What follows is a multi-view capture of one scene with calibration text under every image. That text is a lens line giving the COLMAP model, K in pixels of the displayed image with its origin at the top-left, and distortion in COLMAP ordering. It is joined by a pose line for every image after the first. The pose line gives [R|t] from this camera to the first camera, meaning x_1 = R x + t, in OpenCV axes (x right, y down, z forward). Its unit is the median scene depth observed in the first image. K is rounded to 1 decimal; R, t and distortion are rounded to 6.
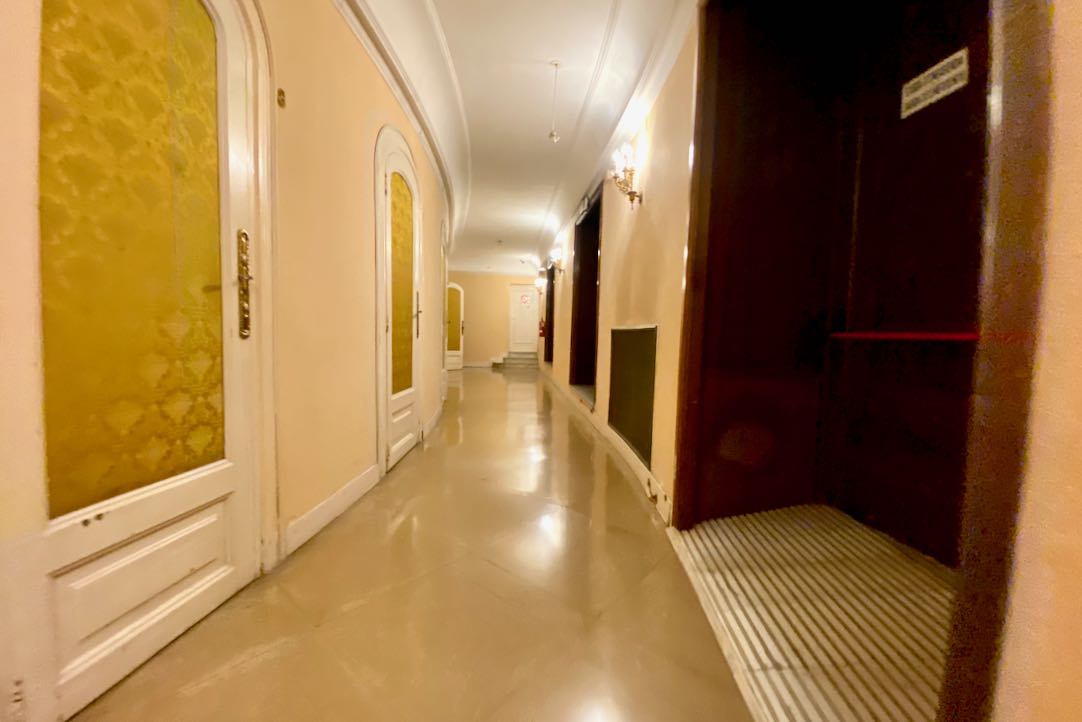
lens RADIAL K [[423.6, 0, 541.0], [0, 423.6, 361.0], [0, 0, 1]] dist [0.001815, -0.016807]
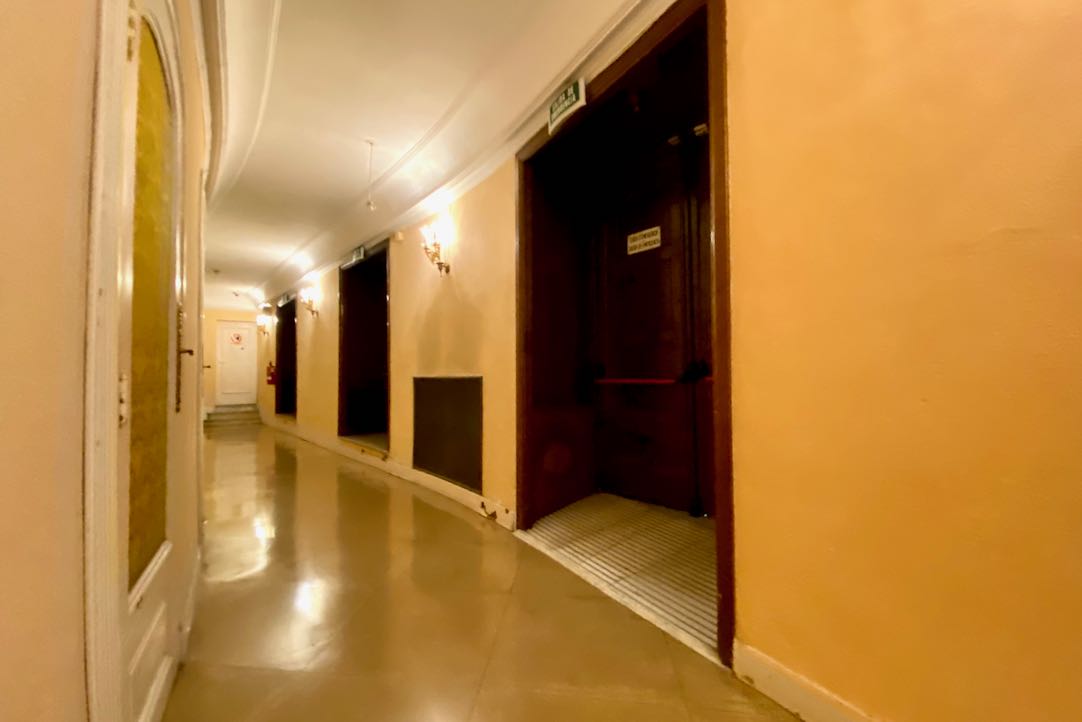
lens RADIAL K [[434.3, 0, 541.0], [0, 434.3, 361.0], [0, 0, 1]] dist [-0.000131, -0.000168]
pose [[0.825838, -0.014985, 0.563708, -0.304573], [0.068369, 0.994933, -0.073713, -0.021925], [-0.559747, 0.099415, 0.822678, -0.161096]]
